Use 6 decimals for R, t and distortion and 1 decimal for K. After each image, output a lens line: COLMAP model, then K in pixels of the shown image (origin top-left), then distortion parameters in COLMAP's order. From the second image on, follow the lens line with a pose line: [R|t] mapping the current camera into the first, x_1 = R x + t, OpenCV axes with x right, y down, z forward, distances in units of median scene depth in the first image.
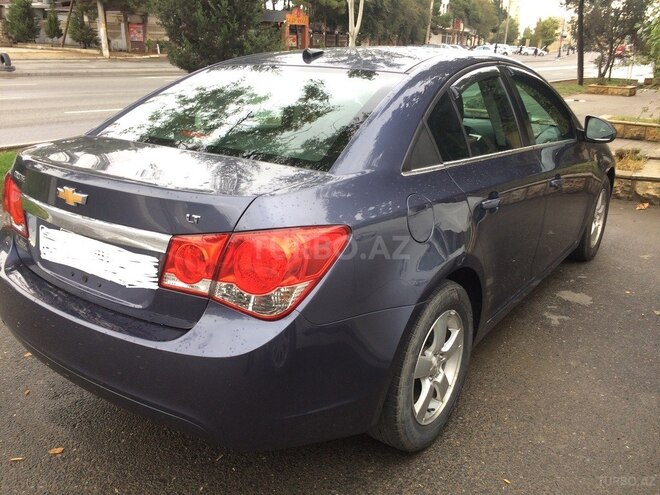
lens RADIAL K [[549.1, 0, 330.0], [0, 549.1, 247.5], [0, 0, 1]] dist [0.075640, -0.092126]
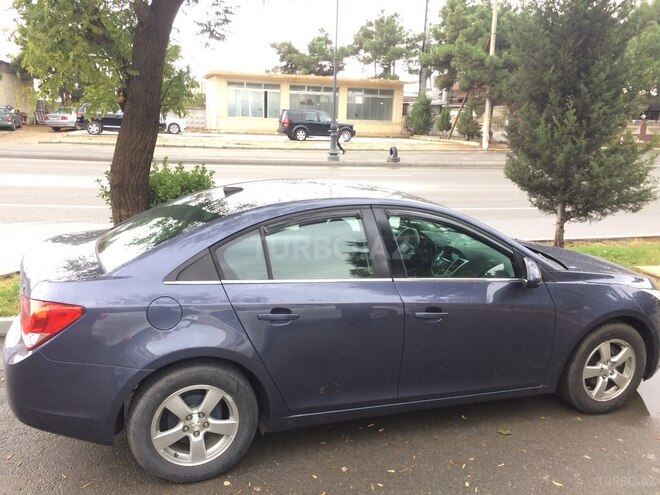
lens RADIAL K [[558.9, 0, 330.0], [0, 558.9, 247.5], [0, 0, 1]] dist [0.083933, -0.113044]
pose [[0.799198, 0.129356, -0.586984, 0.008947], [-0.214725, 0.973571, -0.077804, -0.017505], [0.561406, 0.188221, 0.805851, 0.022275]]
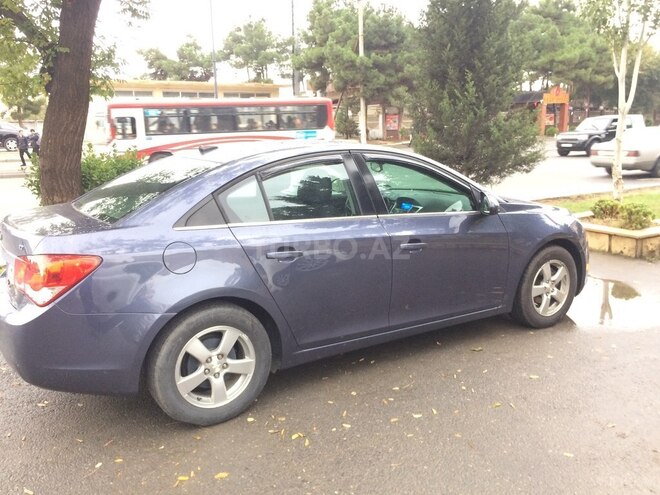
lens RADIAL K [[558.9, 0, 330.0], [0, 558.9, 247.5], [0, 0, 1]] dist [0.083933, -0.113044]
pose [[0.909736, 0.039243, -0.413328, -0.000378], [-0.097621, 0.987831, -0.121077, -0.005823], [0.403547, 0.150498, 0.902497, 0.012720]]
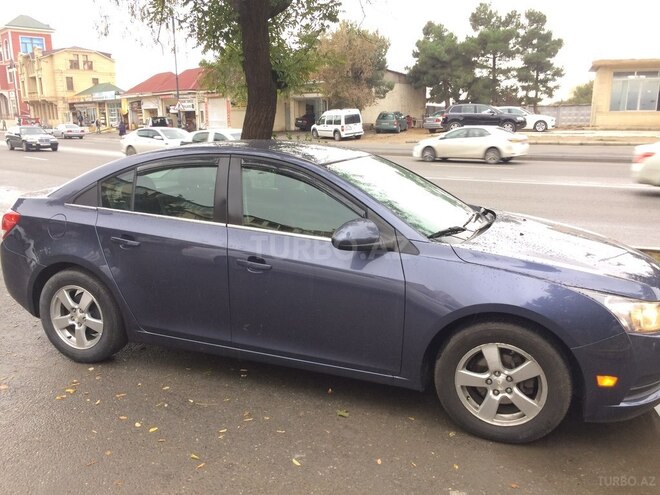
lens RADIAL K [[567.9, 0, 343.7], [0, 567.9, 247.2], [0, 0, 1]] dist [0.098910, -0.119984]
pose [[0.230010, 0.183615, -0.955710, 0.052897], [-0.324836, 0.940204, 0.102458, -0.031632], [0.917375, 0.286883, 0.275901, 0.083036]]
